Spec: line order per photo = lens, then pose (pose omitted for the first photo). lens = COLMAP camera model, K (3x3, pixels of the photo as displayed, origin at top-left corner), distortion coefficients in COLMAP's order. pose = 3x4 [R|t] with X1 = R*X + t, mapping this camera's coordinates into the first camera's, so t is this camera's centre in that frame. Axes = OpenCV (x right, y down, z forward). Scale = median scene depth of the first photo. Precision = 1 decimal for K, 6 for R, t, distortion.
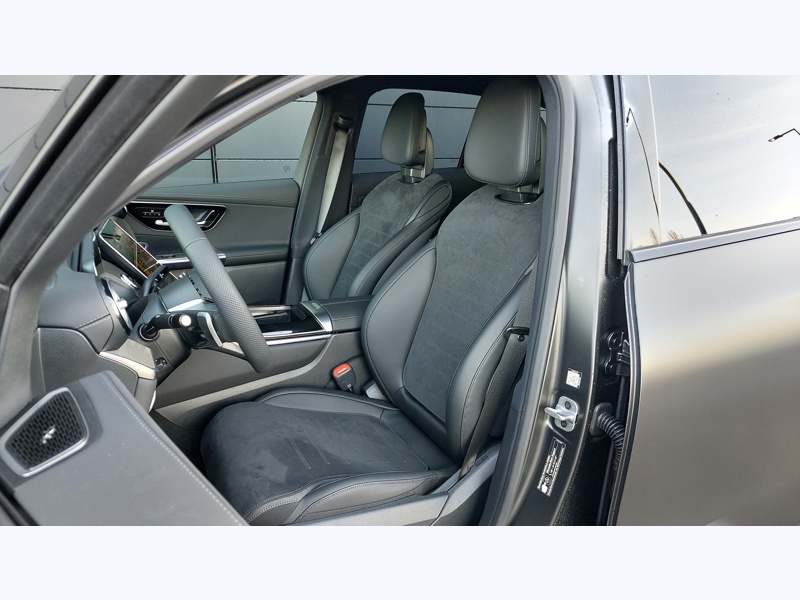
lens RADIAL K [[575.2, 0, 400.0], [0, 575.2, 300.0], [0, 0, 1]] dist [0.099967, -0.103004]
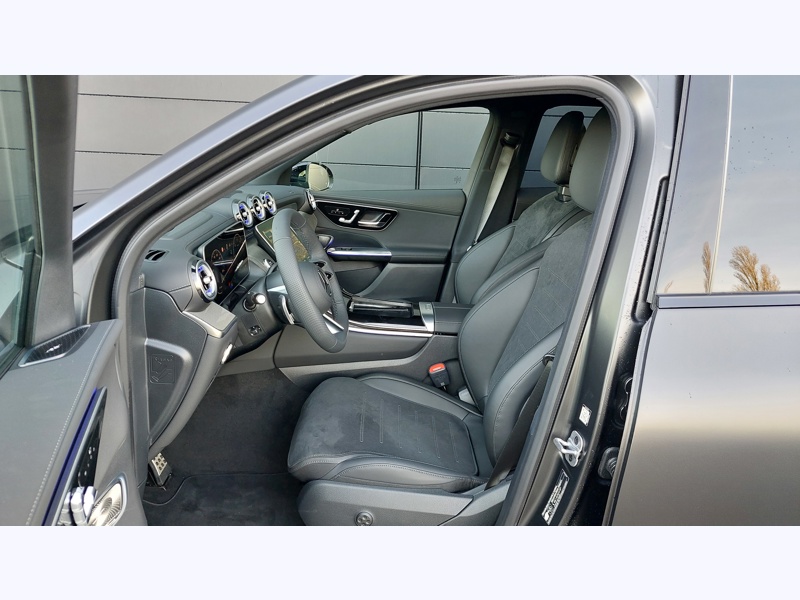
lens RADIAL K [[575.2, 0, 400.0], [0, 575.2, 300.0], [0, 0, 1]] dist [0.099967, -0.103004]
pose [[0.897232, 0.144683, -0.417184, 0.271538], [-0.146119, 0.988851, 0.028685, -0.027633], [0.416683, 0.035222, 0.908369, -0.027084]]
